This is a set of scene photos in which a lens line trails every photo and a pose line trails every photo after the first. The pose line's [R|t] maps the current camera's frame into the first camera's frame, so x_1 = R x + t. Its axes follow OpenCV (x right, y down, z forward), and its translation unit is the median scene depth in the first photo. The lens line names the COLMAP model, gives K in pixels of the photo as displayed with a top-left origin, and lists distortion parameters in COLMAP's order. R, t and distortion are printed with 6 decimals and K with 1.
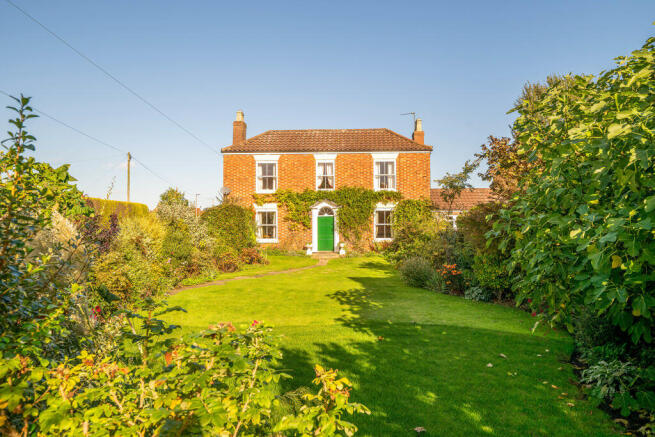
lens RADIAL K [[437.4, 0, 328.2], [0, 437.4, 227.2], [0, 0, 1]] dist [-0.003989, 0.000418]
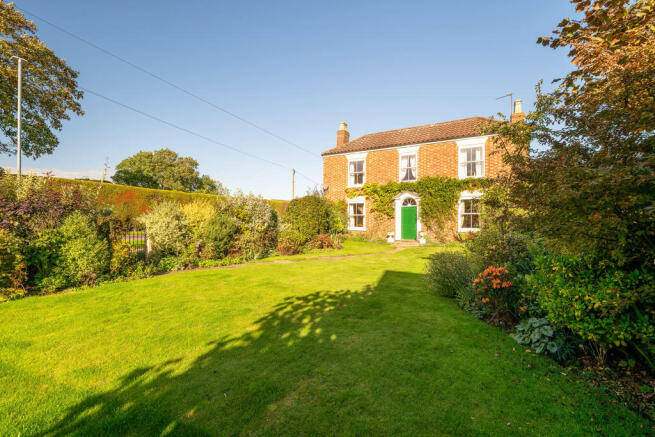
lens RADIAL K [[284.7, 0, 327.5], [0, 284.7, 218.5], [0, 0, 1]] dist [0.000268, -0.000157]
pose [[0.886900, -0.000294, -0.461961, 0.137214], [-0.007308, 0.999866, -0.014667, 0.015667], [0.461903, 0.016384, 0.886779, 0.305312]]
